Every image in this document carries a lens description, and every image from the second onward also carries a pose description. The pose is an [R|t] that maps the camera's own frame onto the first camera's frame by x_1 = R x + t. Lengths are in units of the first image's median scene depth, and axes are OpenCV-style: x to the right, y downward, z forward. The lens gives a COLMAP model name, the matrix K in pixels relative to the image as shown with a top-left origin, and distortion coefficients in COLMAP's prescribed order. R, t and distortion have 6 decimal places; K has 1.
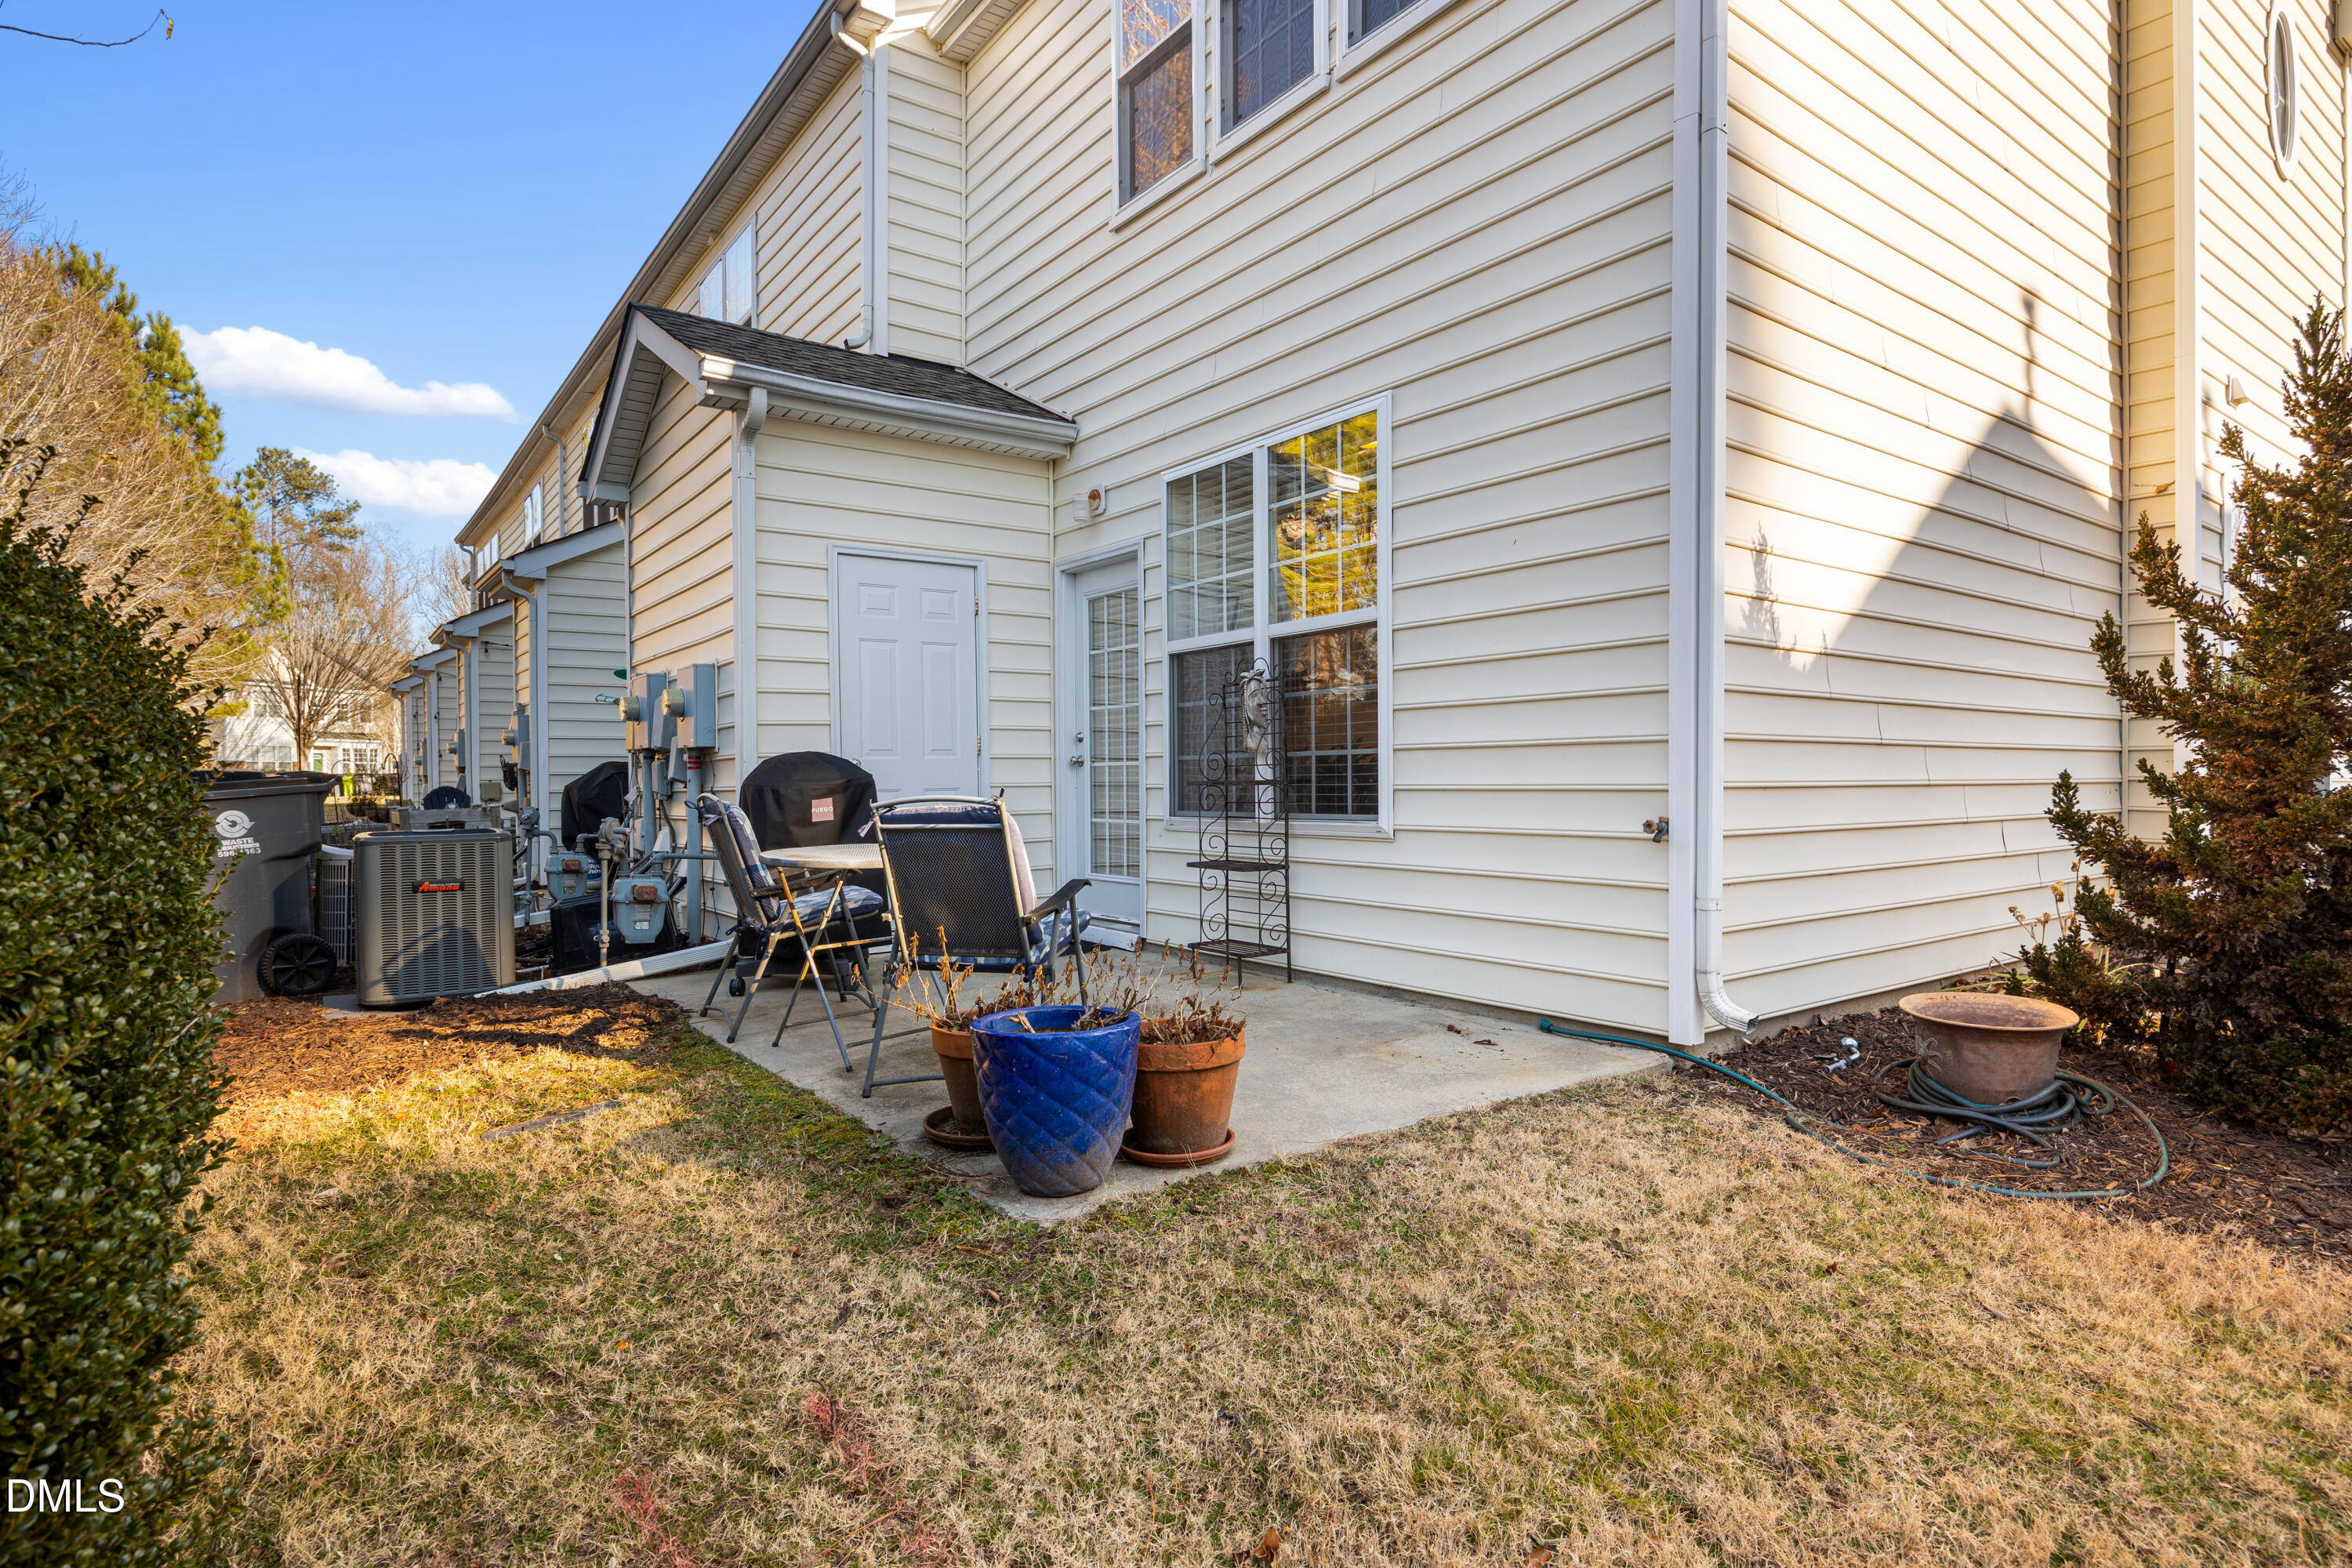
lens RADIAL K [[1245.8, 0, 1176.0], [0, 1245.8, 784.0], [0, 0, 1]] dist [0.000824, 0.000036]
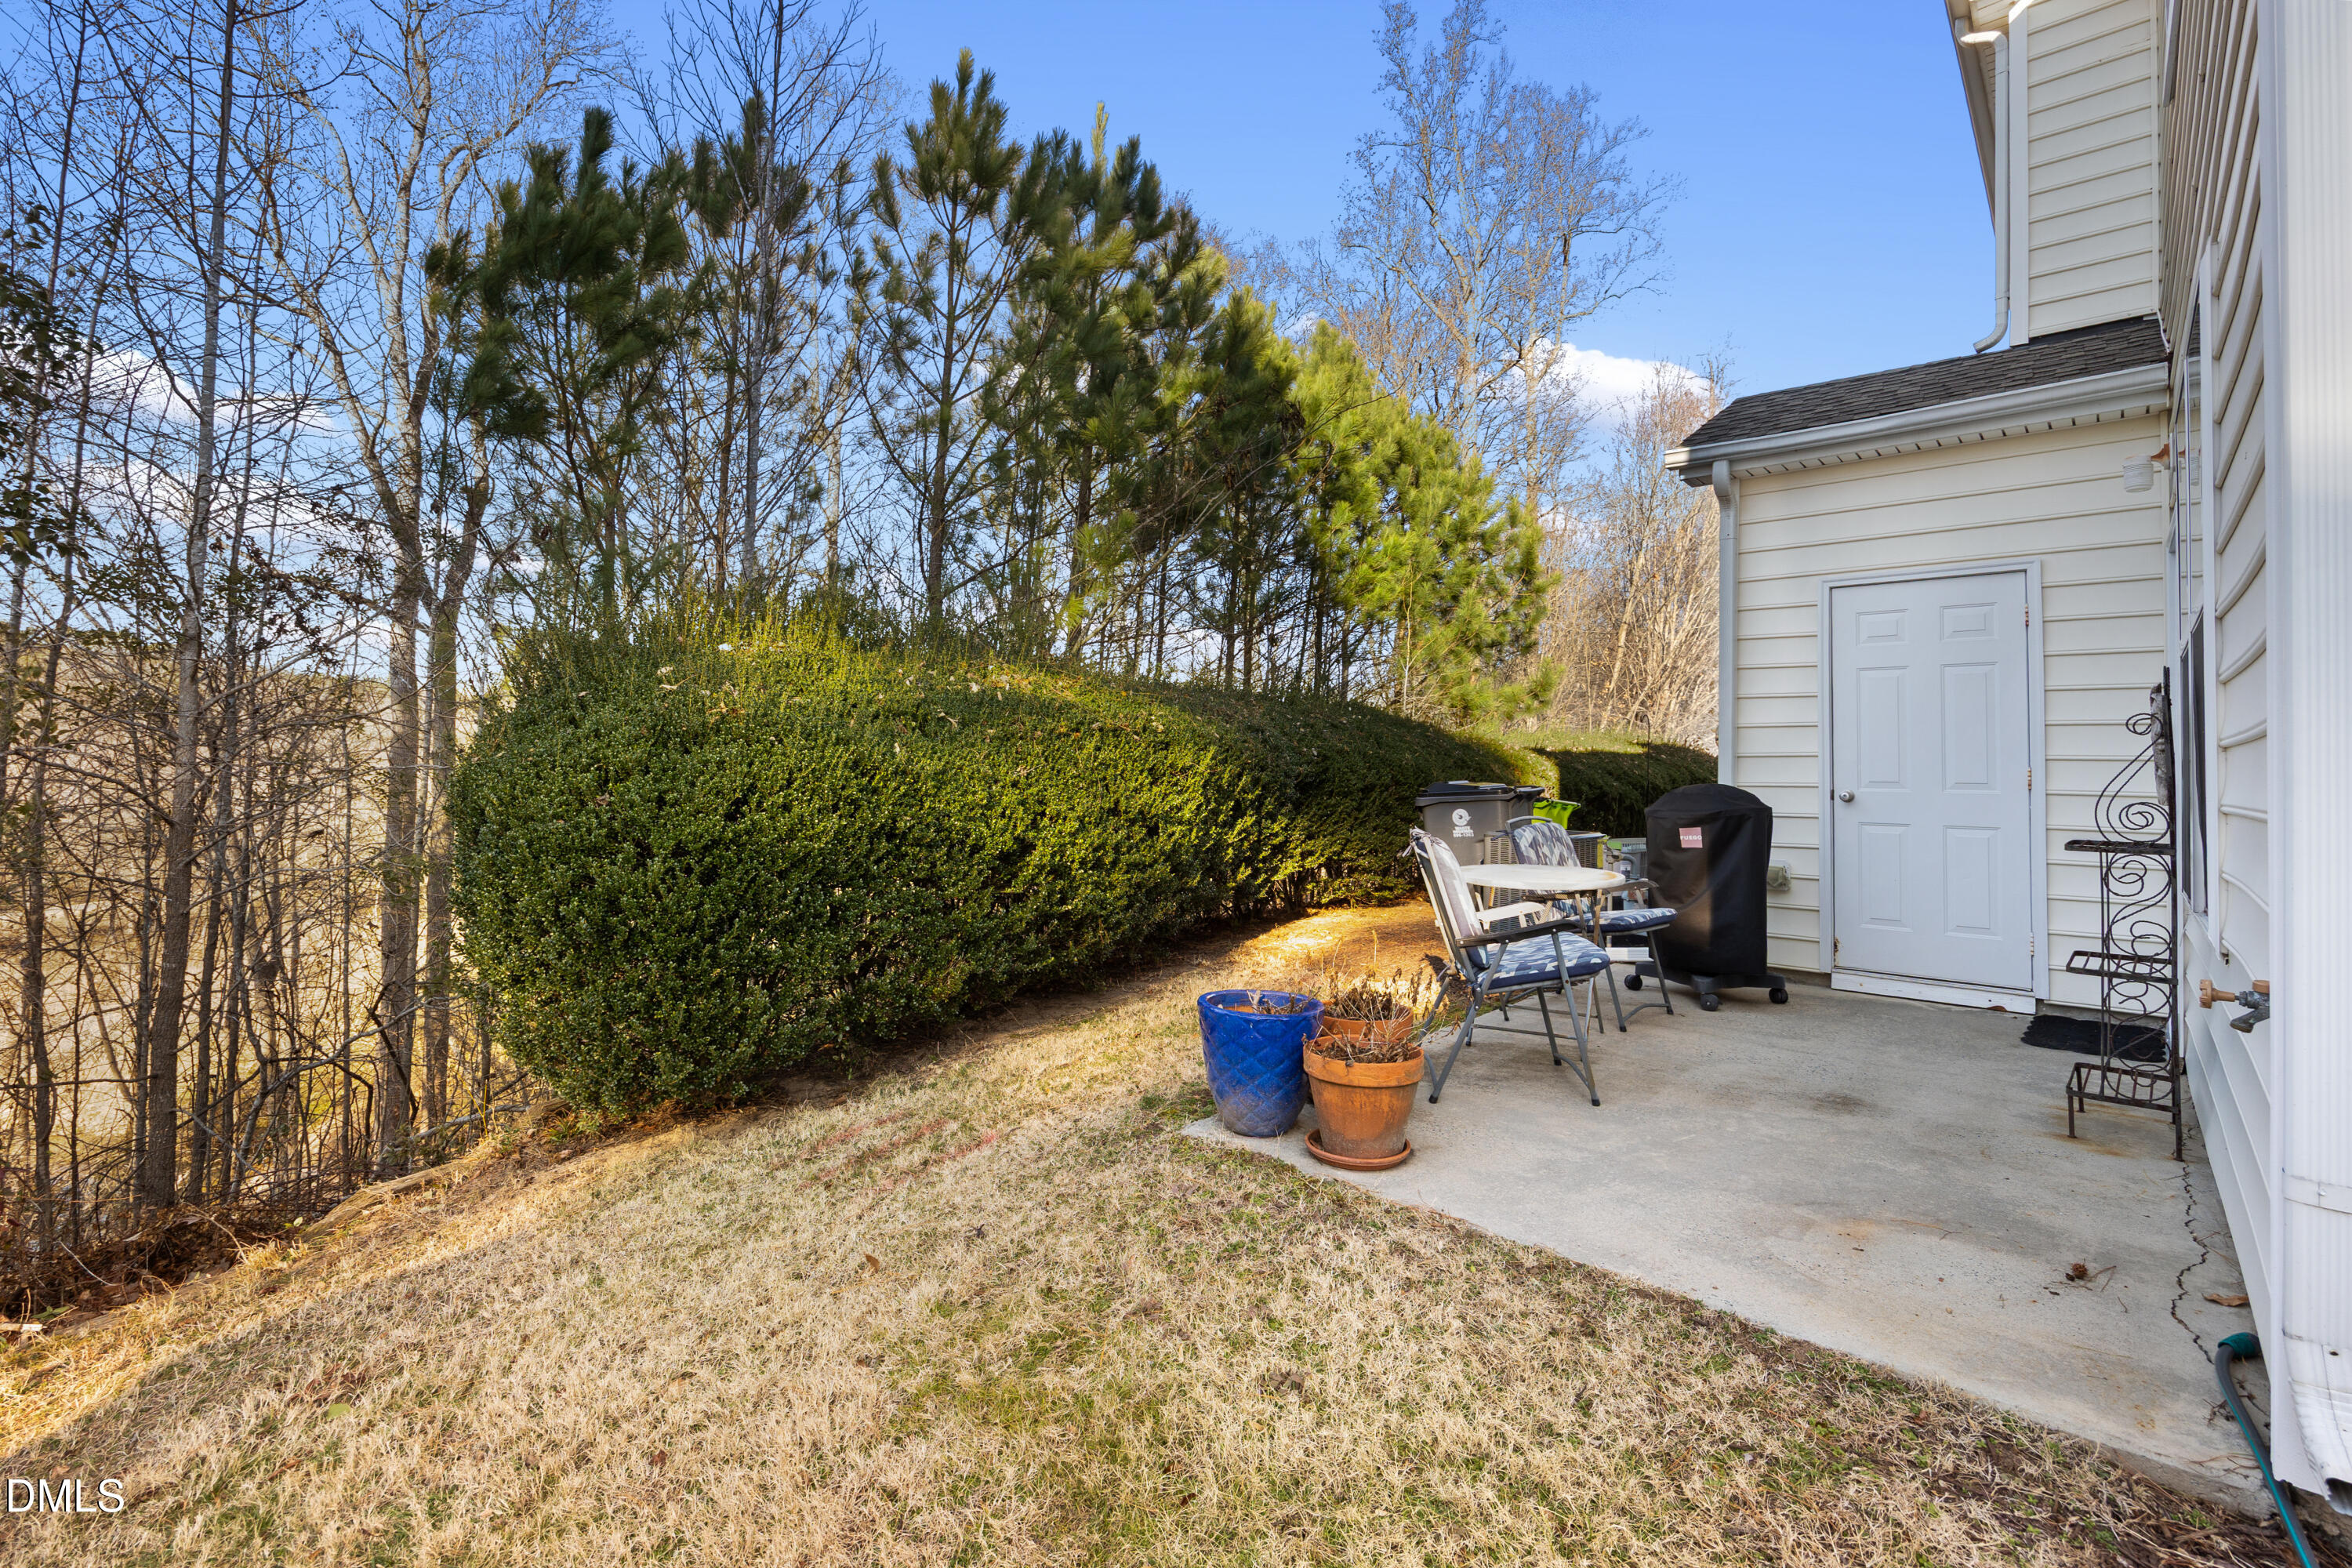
lens RADIAL K [[1018.2, 0, 1180.4], [0, 1018.2, 732.9], [0, 0, 1]] dist [-0.000383, 0.000077]
pose [[0.203551, -0.020772, -0.978844, 0.436580], [-0.024242, 0.999361, -0.026248, -0.031444], [0.978764, 0.029072, 0.202917, 0.313162]]
